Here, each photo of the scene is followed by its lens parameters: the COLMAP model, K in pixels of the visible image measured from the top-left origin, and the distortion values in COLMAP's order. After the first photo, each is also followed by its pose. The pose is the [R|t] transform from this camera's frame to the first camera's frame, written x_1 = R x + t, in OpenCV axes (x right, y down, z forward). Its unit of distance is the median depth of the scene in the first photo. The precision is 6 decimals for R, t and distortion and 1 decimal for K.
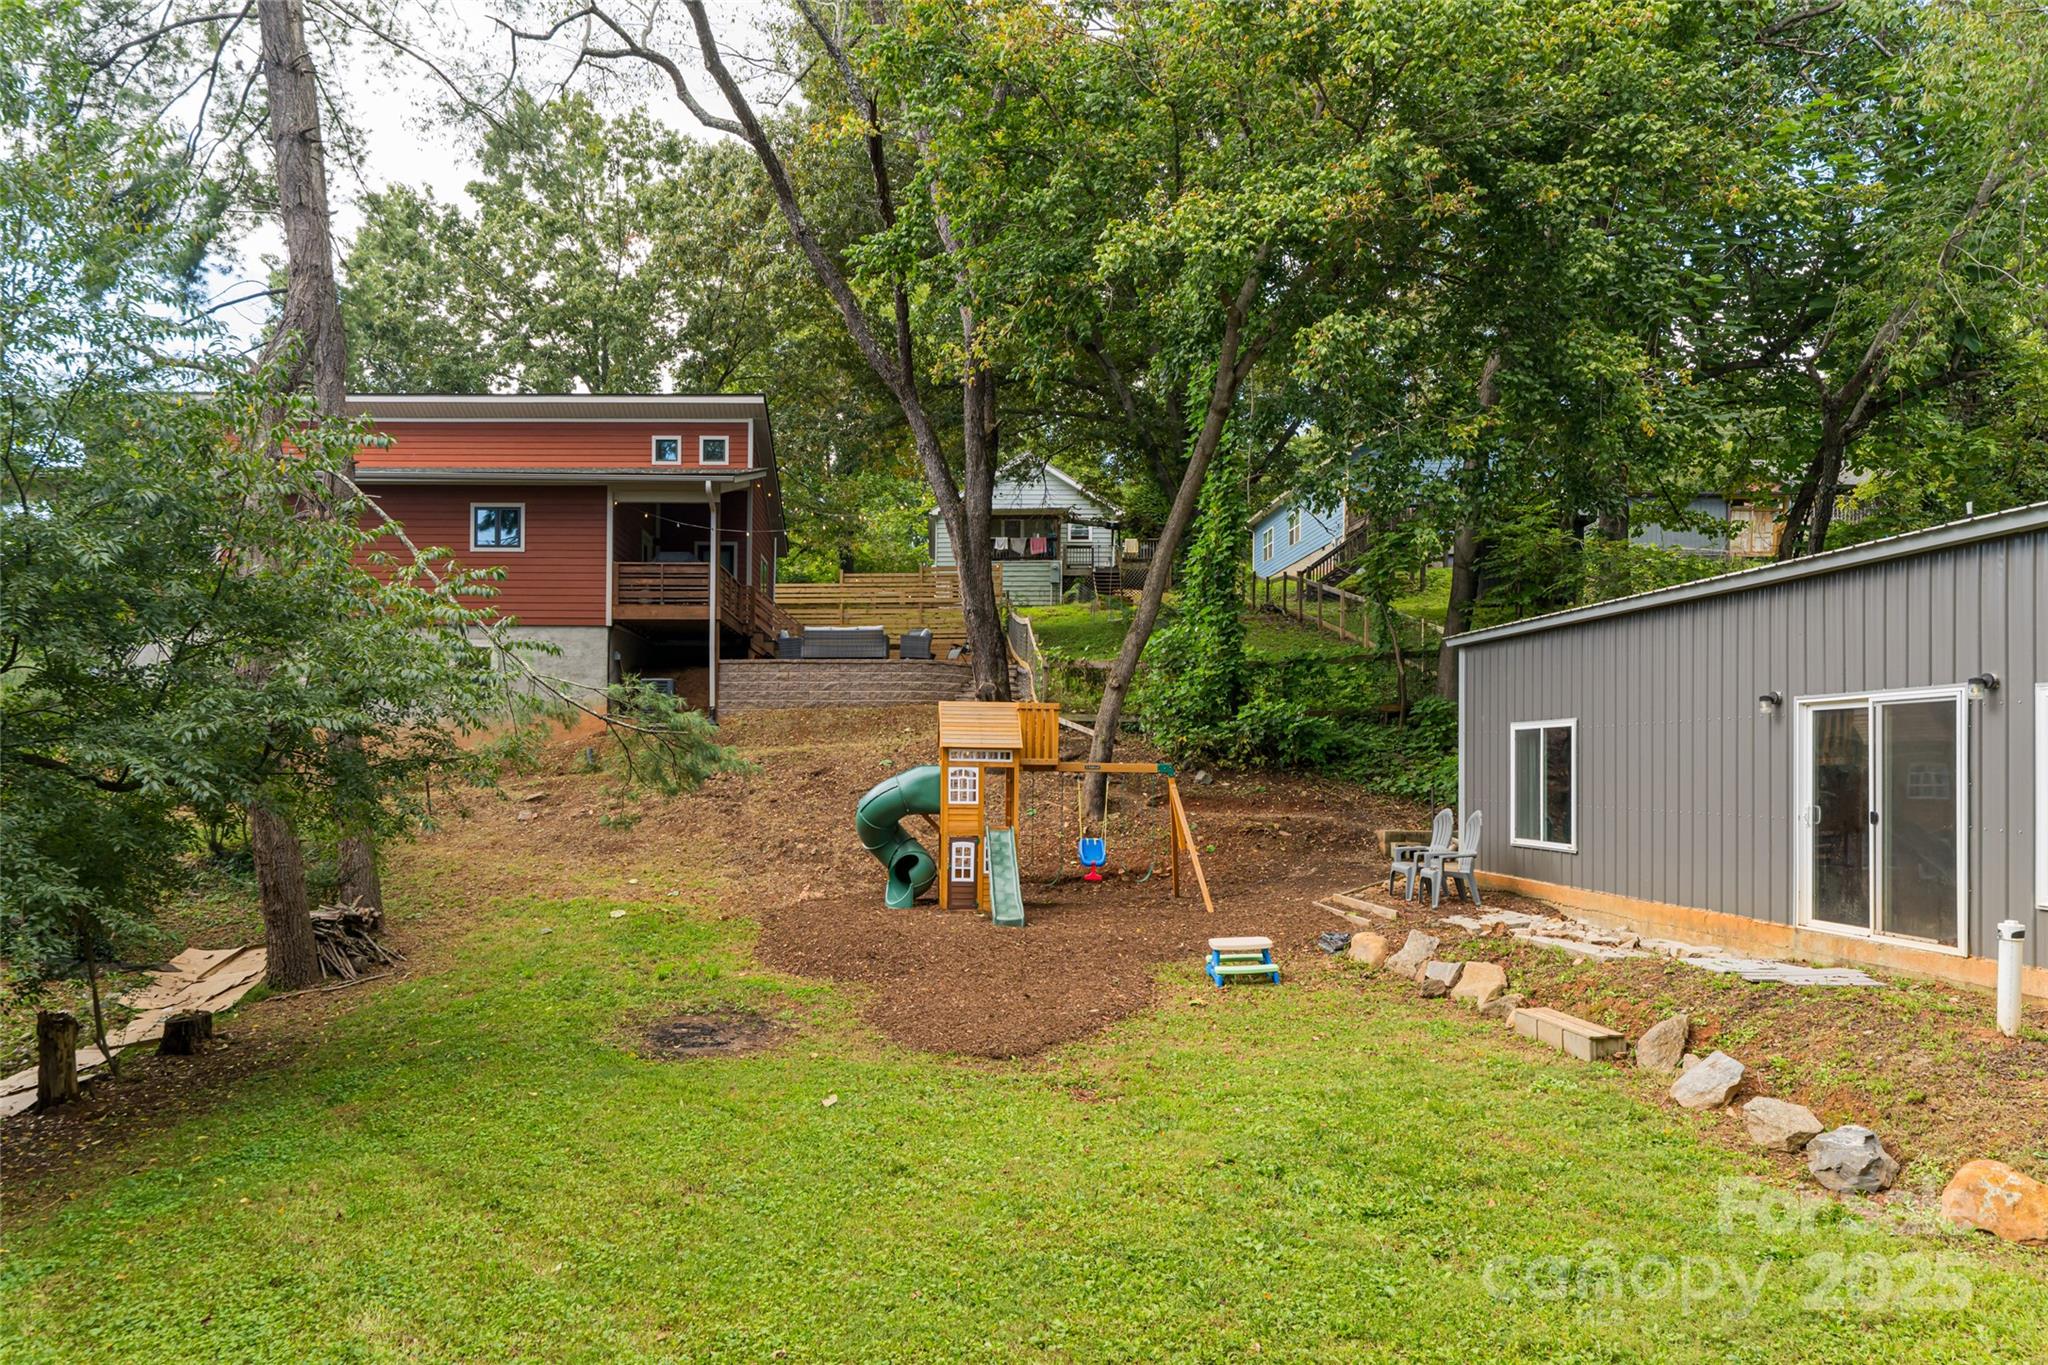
lens RADIAL K [[1241.9, 0, 1019.3], [0, 1241.9, 754.6], [0, 0, 1]] dist [-0.001064, 0.001113]
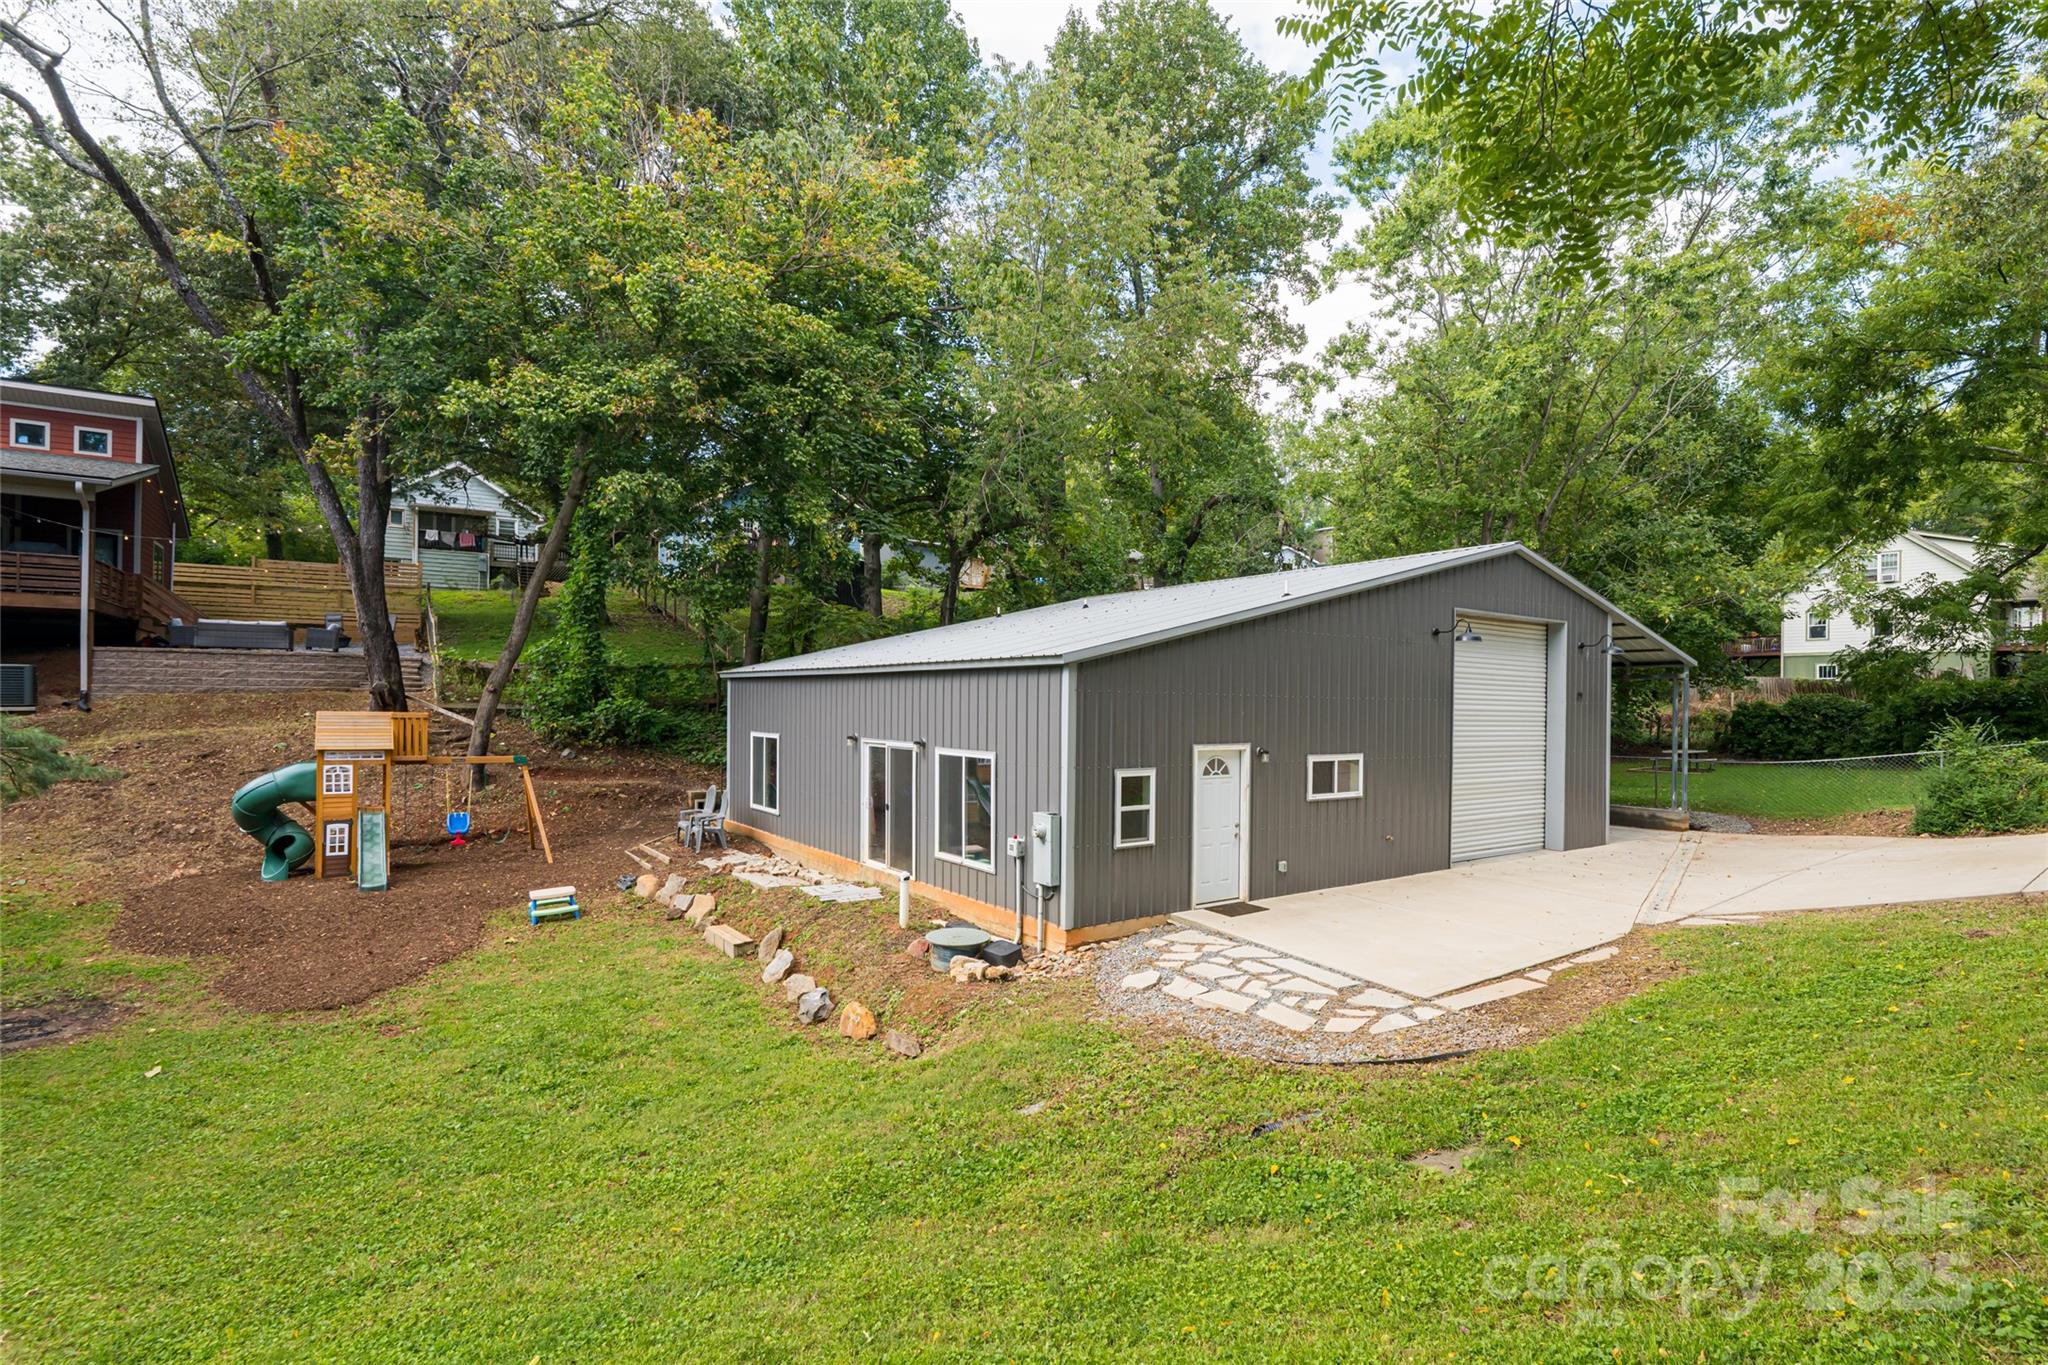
lens RADIAL K [[908.1, 0, 1024.0], [0, 908.1, 682.5], [0, 0, 1]] dist [-0.000240, 0.000118]
pose [[0.857836, 0.001986, 0.513919, 0.099231], [0.000334, 0.999990, -0.004422, -0.087208], [-0.513923, 0.003965, 0.857827, -0.197703]]
